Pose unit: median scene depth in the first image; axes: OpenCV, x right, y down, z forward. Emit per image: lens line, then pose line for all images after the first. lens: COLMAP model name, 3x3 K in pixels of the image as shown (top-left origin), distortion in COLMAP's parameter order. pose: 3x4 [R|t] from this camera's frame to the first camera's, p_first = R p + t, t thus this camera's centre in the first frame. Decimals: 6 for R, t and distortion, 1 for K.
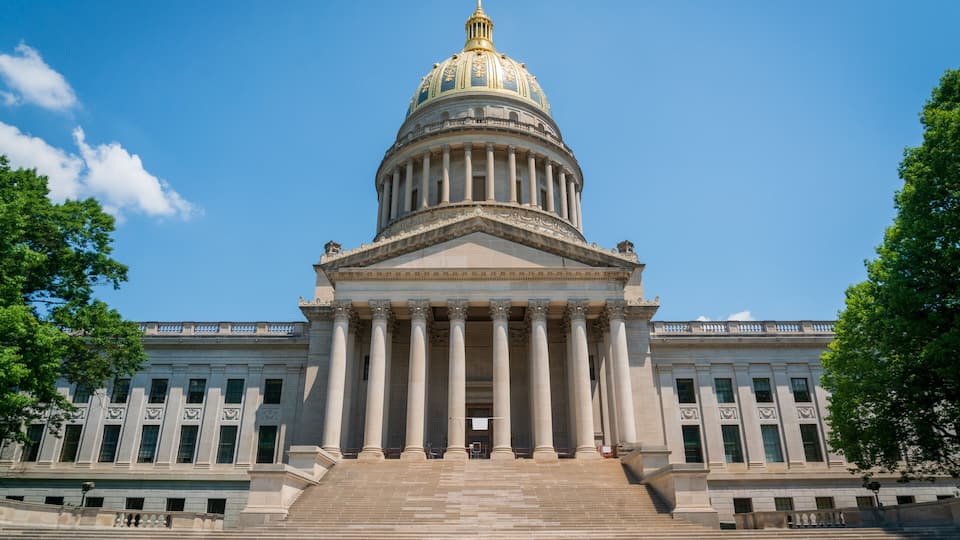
lens RADIAL K [[682.1, 0, 479.0], [0, 682.1, 269.6], [0, 0, 1]] dist [0.001209, -0.000107]
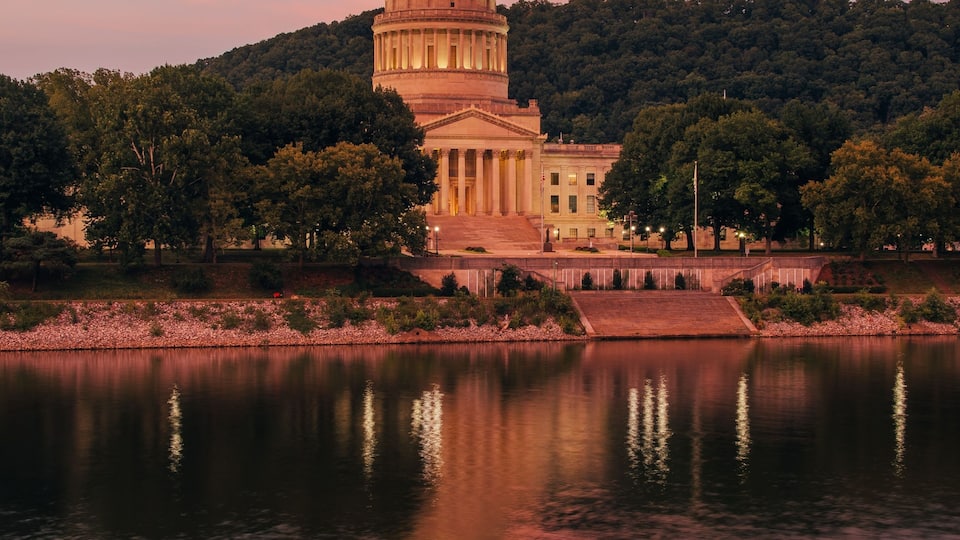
lens RADIAL K [[682.1, 0, 479.5], [0, 682.1, 269.2], [0, 0, 1]] dist [0.001209, -0.000107]
pose [[0.986247, 0.014731, 0.164621, -0.303577], [-0.080846, 0.911724, 0.402768, -0.449207], [-0.144156, -0.410538, 0.900376, -1.102876]]
